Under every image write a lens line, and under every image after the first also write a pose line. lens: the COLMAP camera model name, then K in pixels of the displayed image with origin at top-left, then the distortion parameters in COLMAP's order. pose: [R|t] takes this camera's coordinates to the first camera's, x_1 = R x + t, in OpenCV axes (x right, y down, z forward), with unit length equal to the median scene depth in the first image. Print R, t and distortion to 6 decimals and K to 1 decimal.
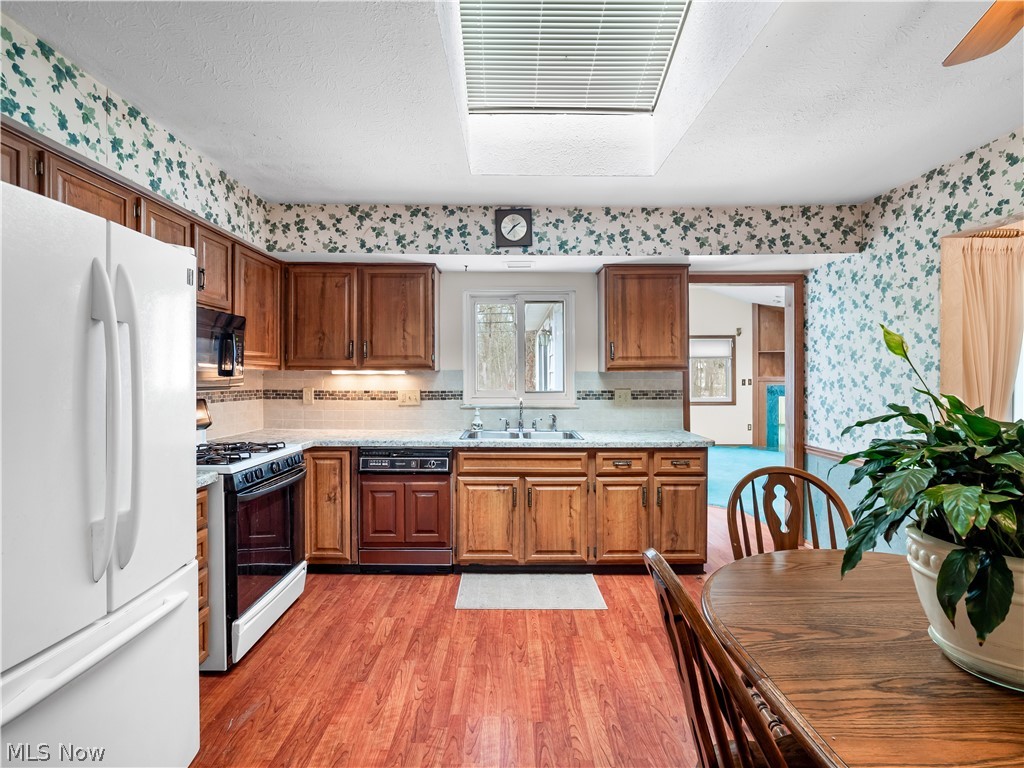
lens RADIAL K [[501.5, 0, 510.0], [0, 501.5, 377.5], [0, 0, 1]] dist [0.000998, -0.010011]
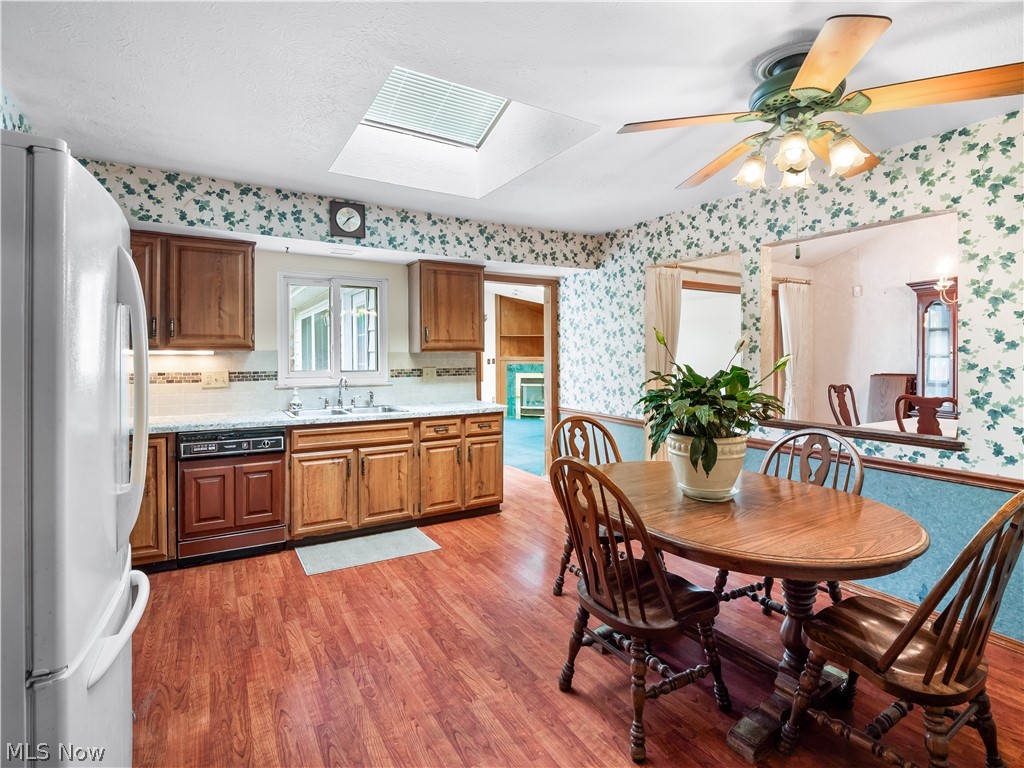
lens RADIAL K [[511.5, 0, 512.7], [0, 511.5, 354.2], [0, 0, 1]] dist [-0.000467, -0.001308]
pose [[0.861335, 0.000115, 0.508038, -0.247973], [0.003825, 0.999970, -0.006711, 0.001615], [-0.508024, 0.007723, 0.861308, -0.135214]]
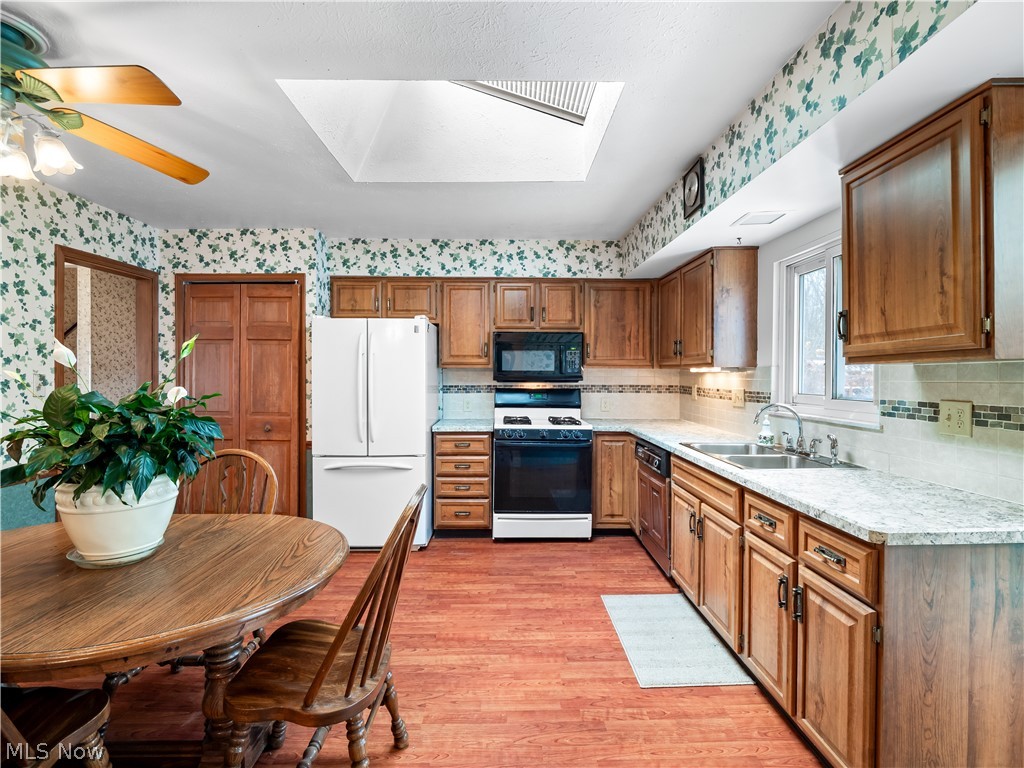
lens RADIAL K [[501.5, 0, 510.0], [0, 501.5, 377.5], [0, 0, 1]] dist [0.000998, -0.010011]
pose [[0.011501, 0.005447, -0.999919, 0.807701], [-0.004949, 0.999973, 0.005391, 0.001243], [0.999922, 0.004887, 0.011528, 0.692255]]
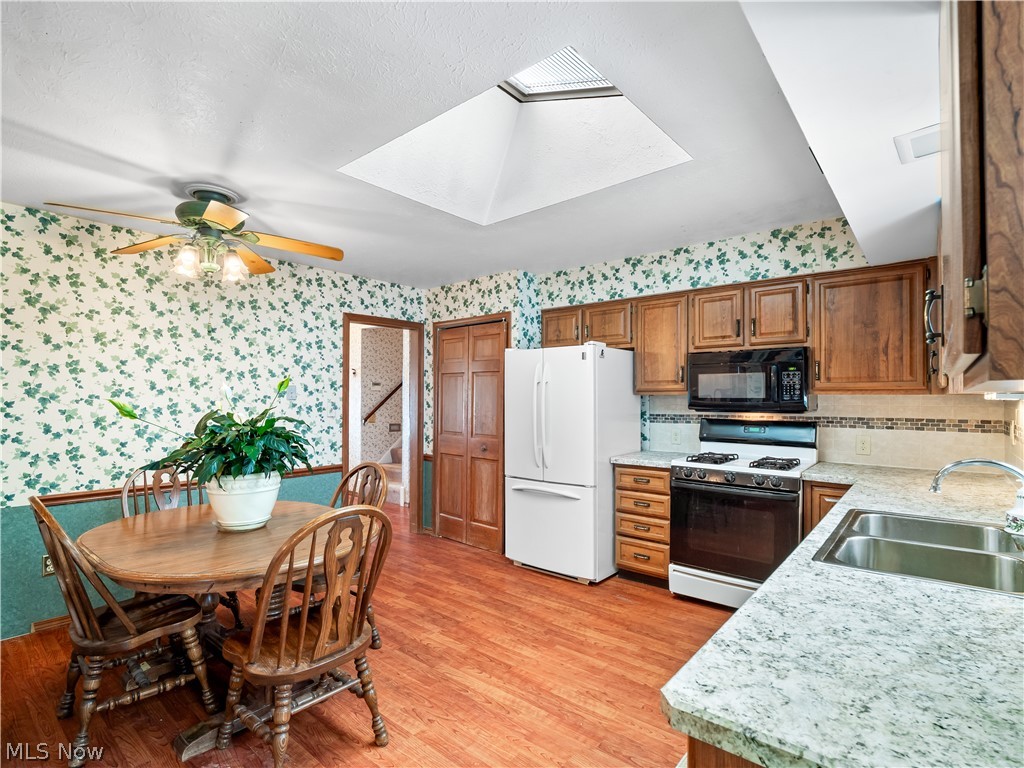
lens RADIAL K [[507.1, 0, 514.2], [0, 507.1, 396.3], [0, 0, 1]] dist [-0.002251, -0.000783]
pose [[-0.645437, -0.006351, -0.763787, 0.624274], [-0.004801, 0.999979, -0.004257, -0.006465], [0.763798, 0.000919, -0.645454, 1.091798]]
